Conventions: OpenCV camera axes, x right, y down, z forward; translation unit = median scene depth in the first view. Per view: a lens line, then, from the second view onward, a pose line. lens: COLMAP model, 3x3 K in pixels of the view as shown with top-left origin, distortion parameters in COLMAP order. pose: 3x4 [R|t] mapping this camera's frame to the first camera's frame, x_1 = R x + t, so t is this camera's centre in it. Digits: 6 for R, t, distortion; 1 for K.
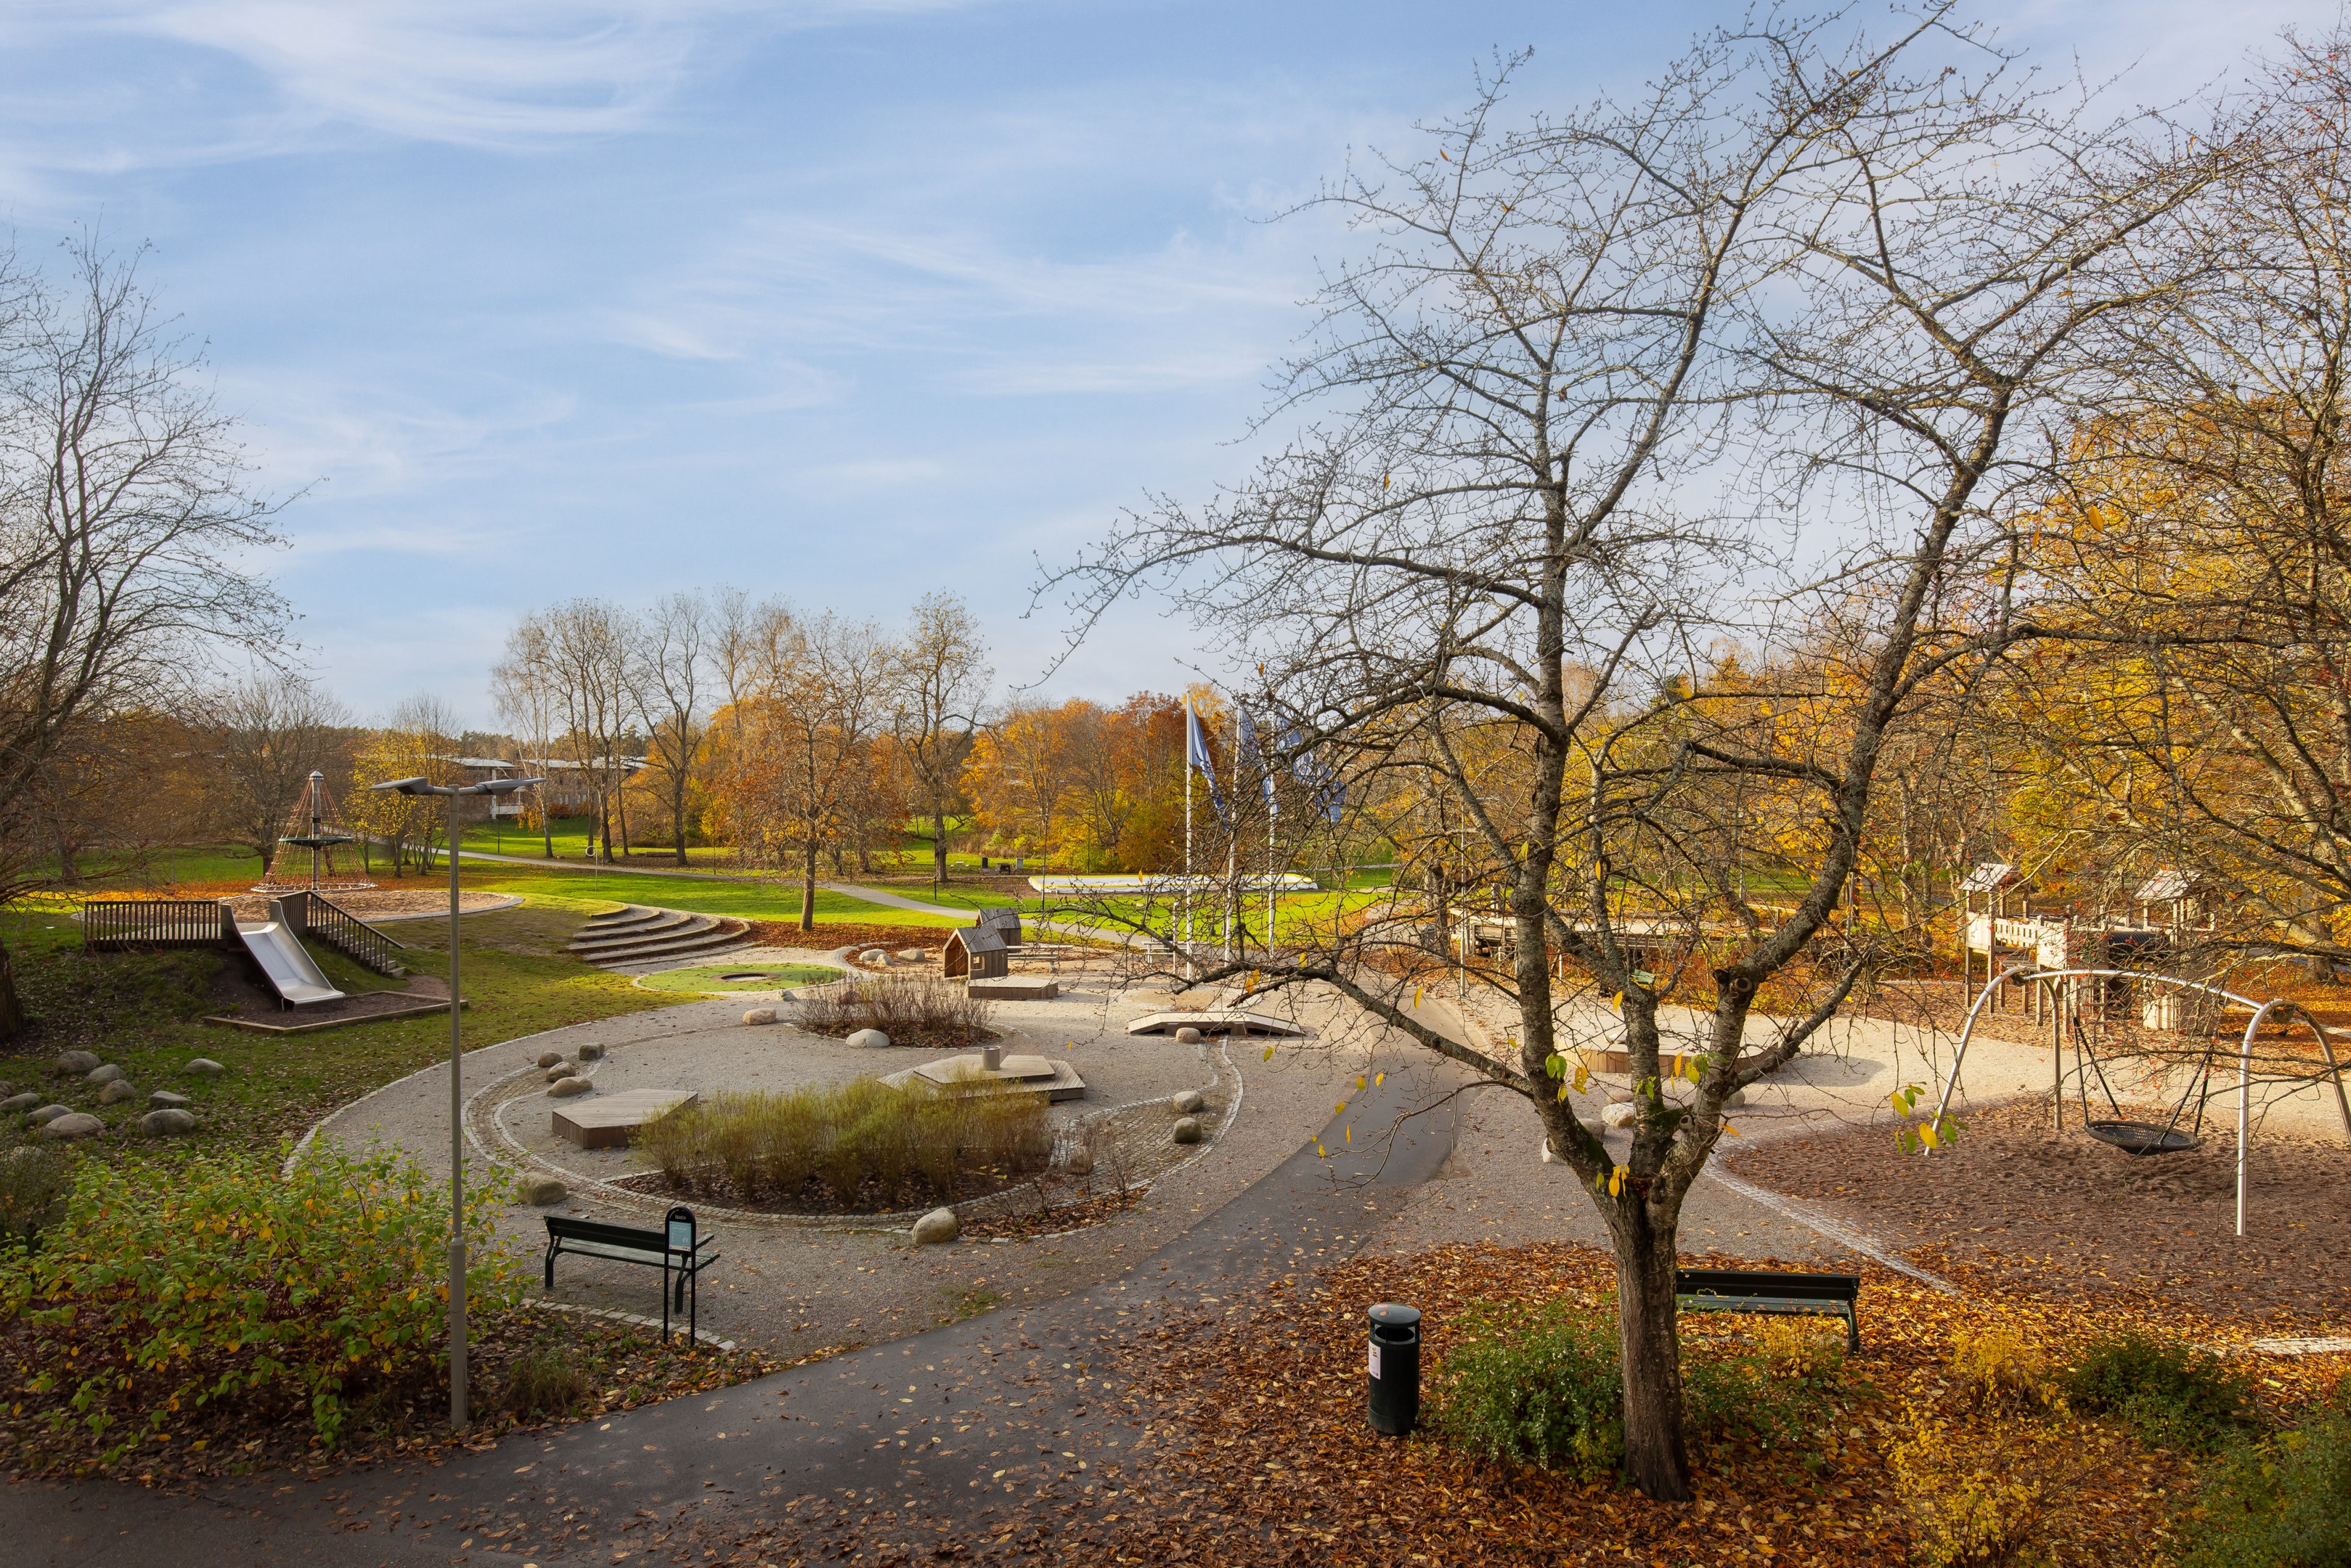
lens RADIAL K [[1293.1, 0, 1175.5], [0, 1293.1, 784.0], [0, 0, 1]] dist [0.001003, 0.001078]
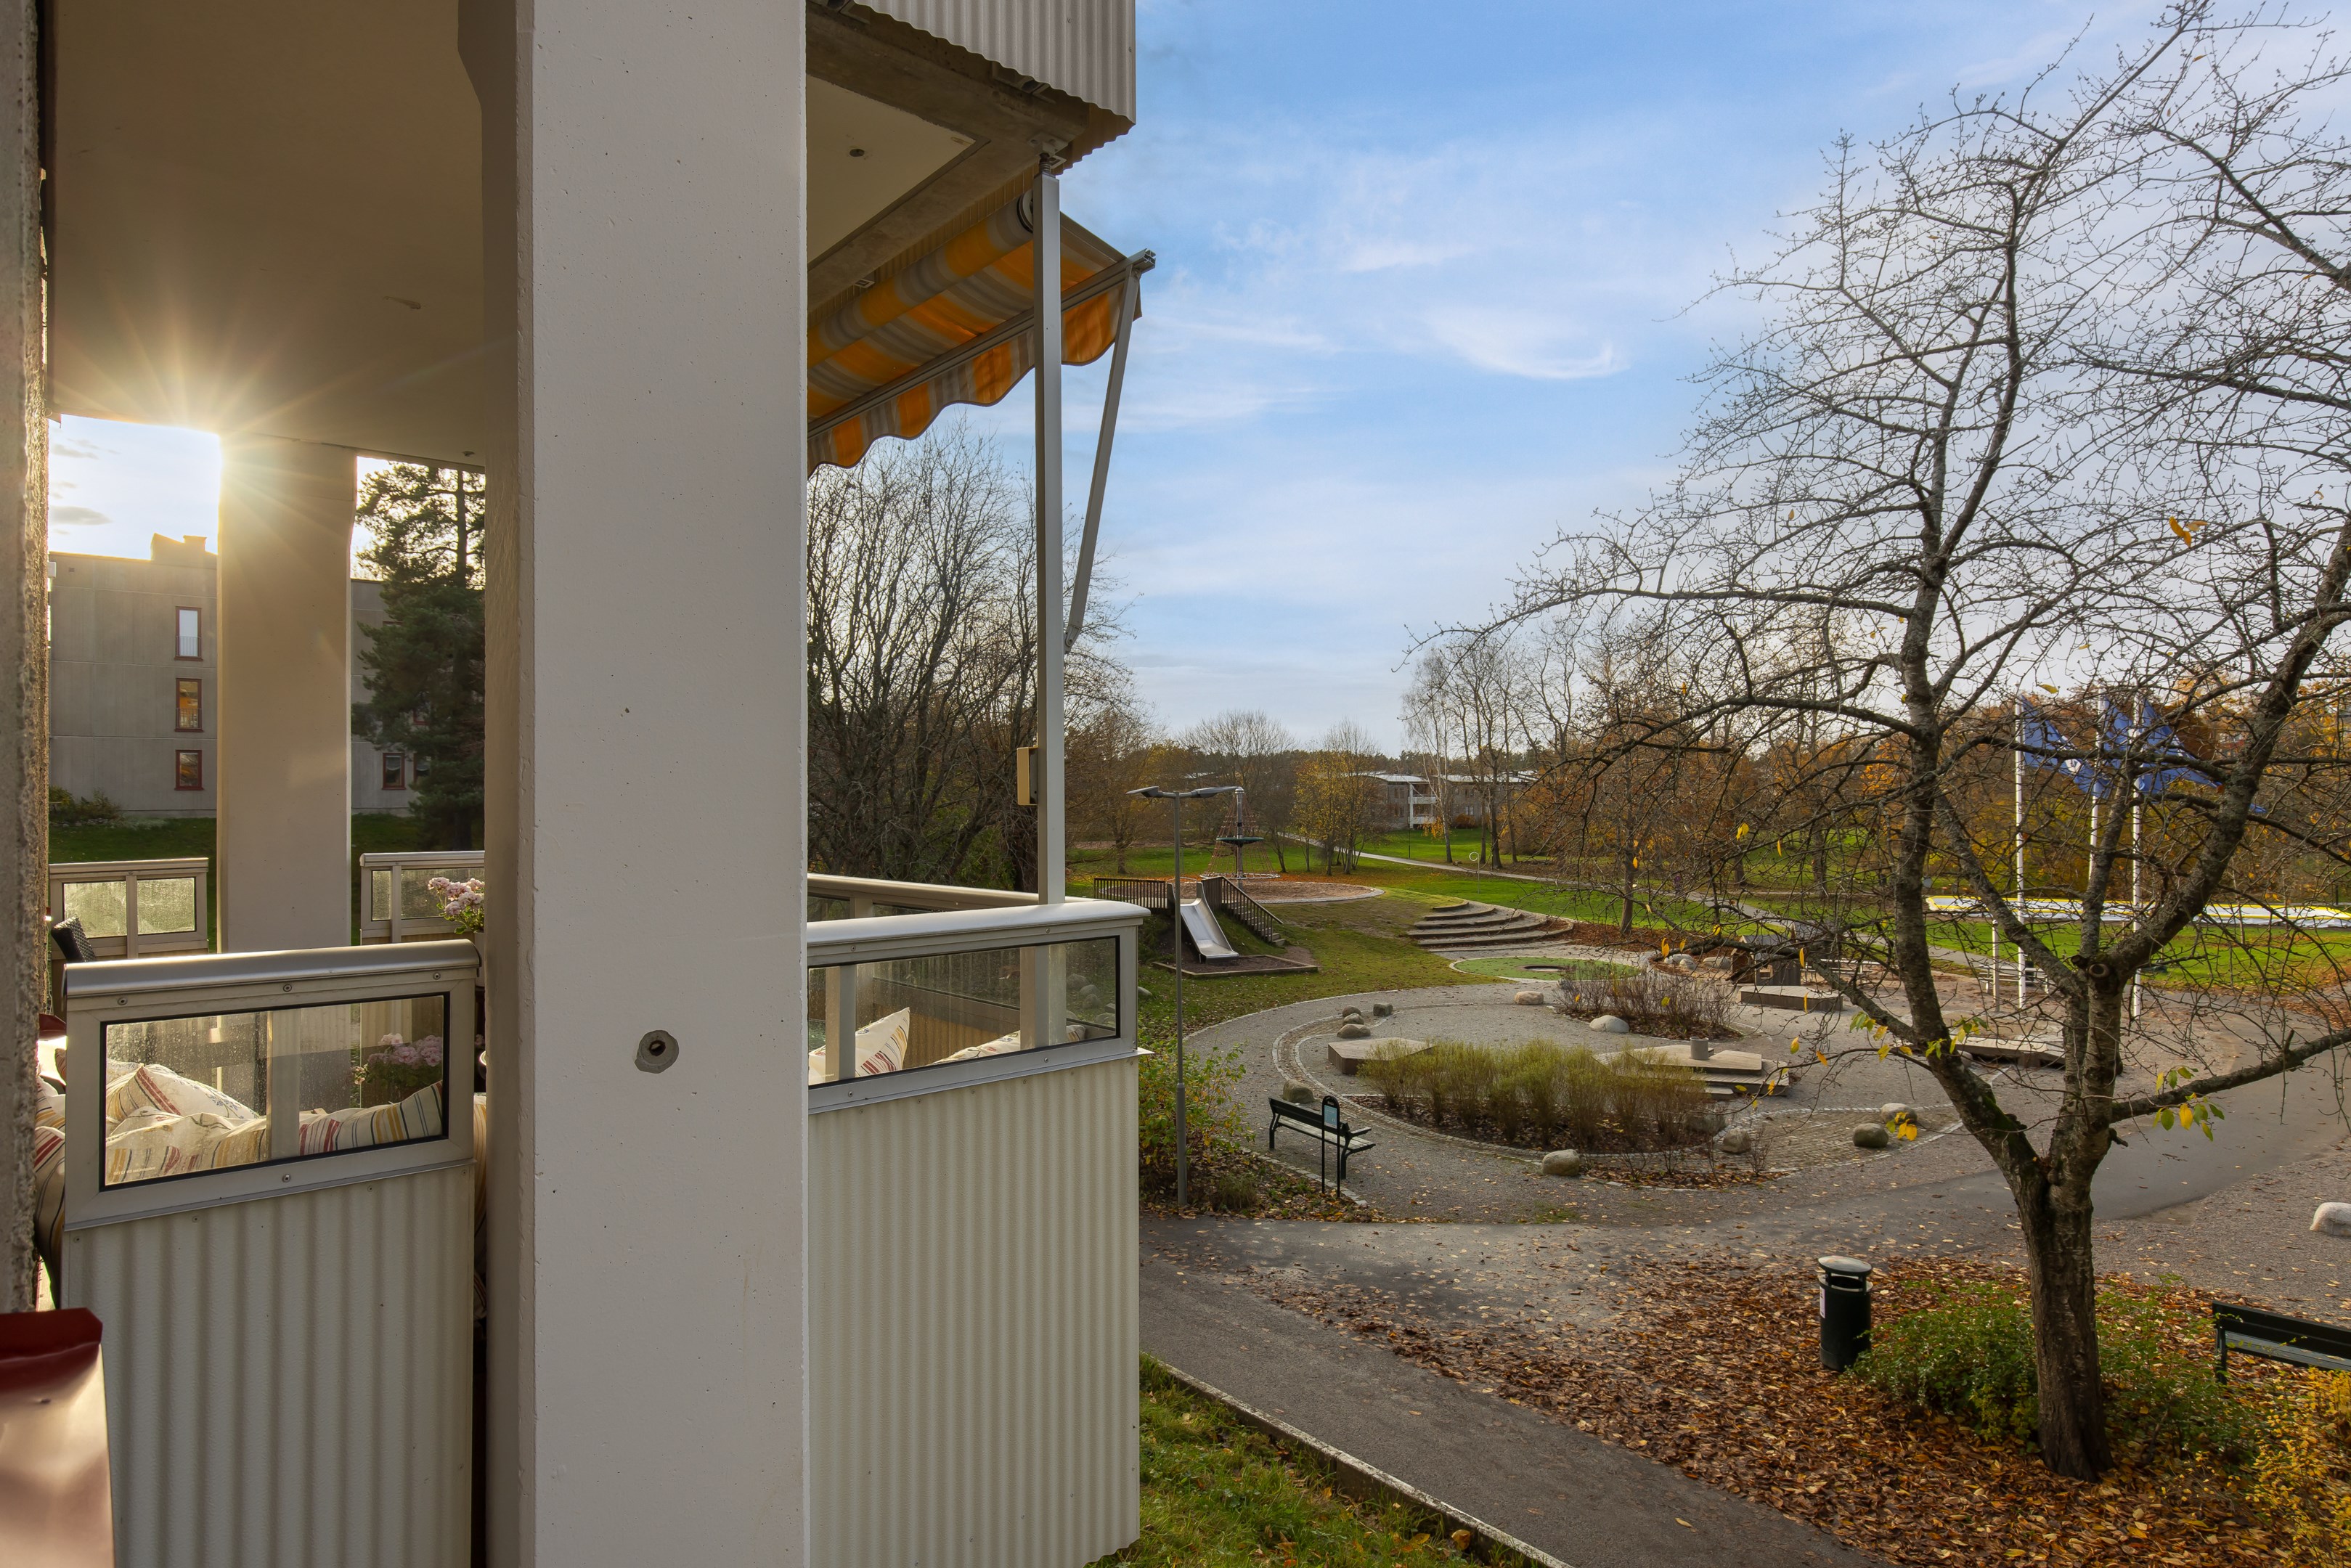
lens RADIAL K [[1313.8, 0, 1175.5], [0, 1313.8, 784.0], [0, 0, 1]] dist [0.003597, -0.000176]
pose [[0.773282, -0.013598, -0.633916, 0.139226], [0.007356, 0.999895, -0.012476, 0.003796], [0.634020, 0.004984, 0.773301, -0.069926]]
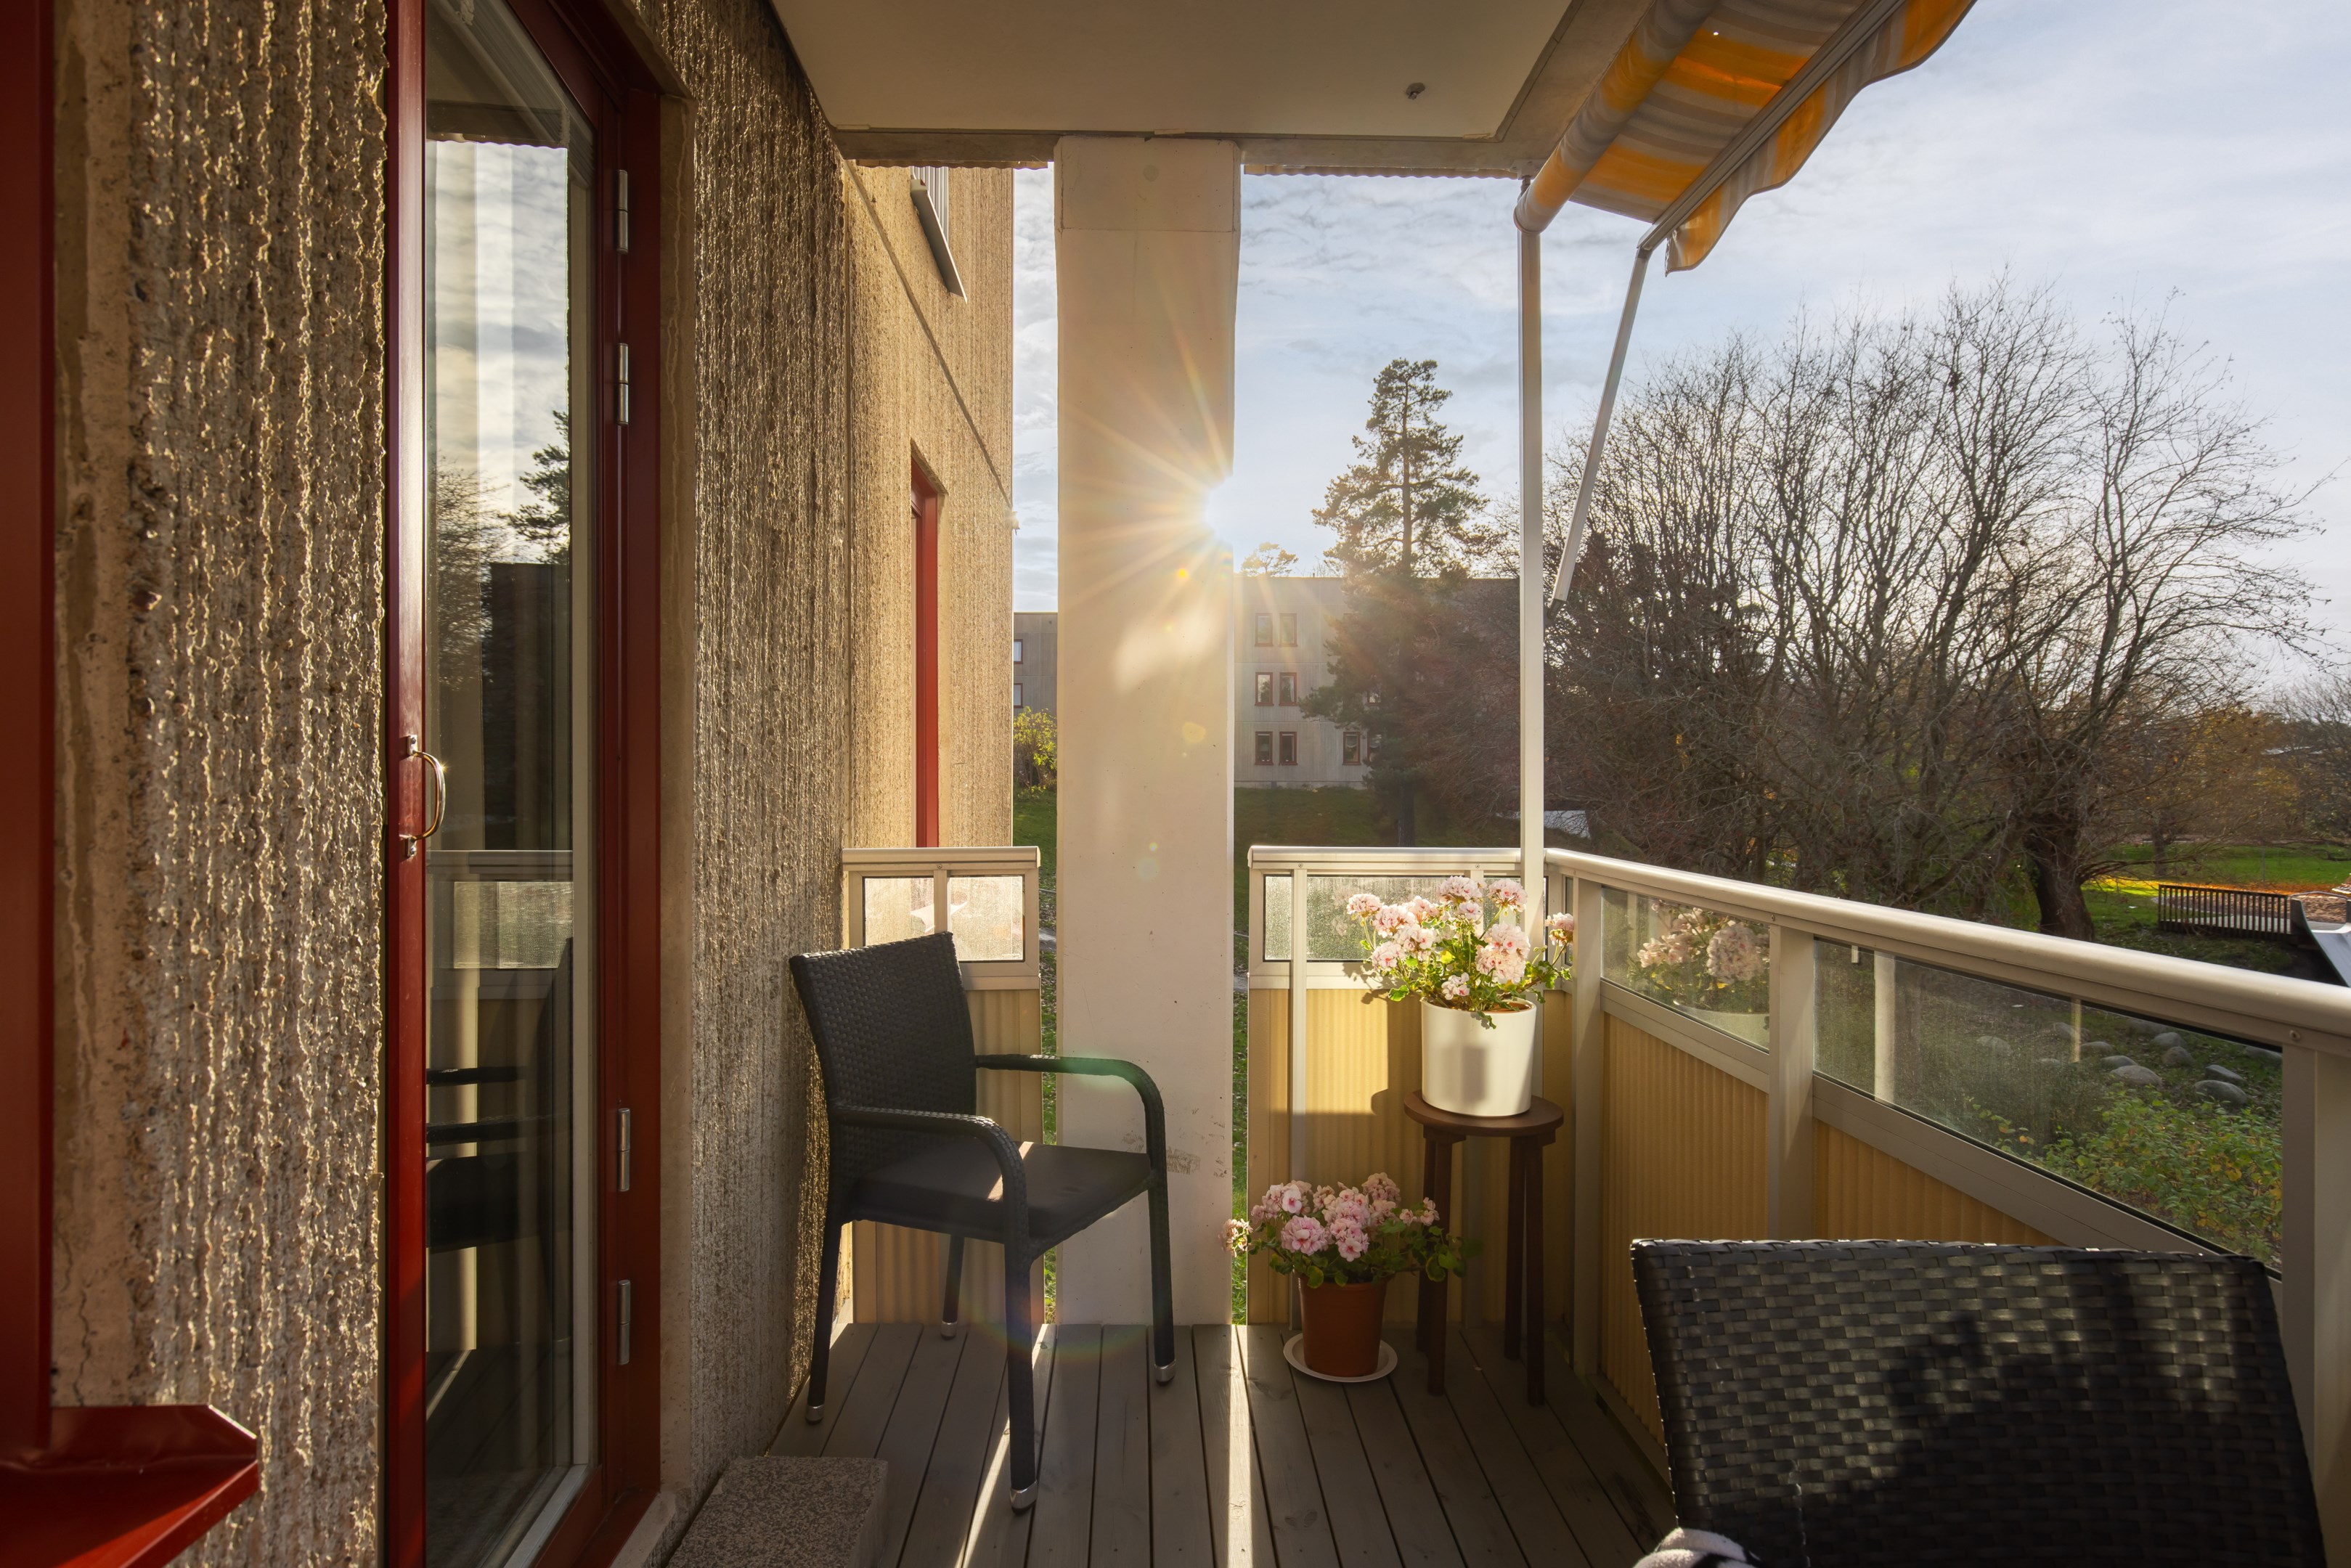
lens RADIAL K [[1293.2, 0, 1164.3], [0, 1293.2, 772.4], [0, 0, 1]] dist [0.002209, -0.000974]
pose [[0.200221, -0.004847, -0.979739, 0.049289], [-0.003934, 0.999976, -0.005751, 0.004825], [0.979743, 0.005006, 0.200197, -0.032780]]
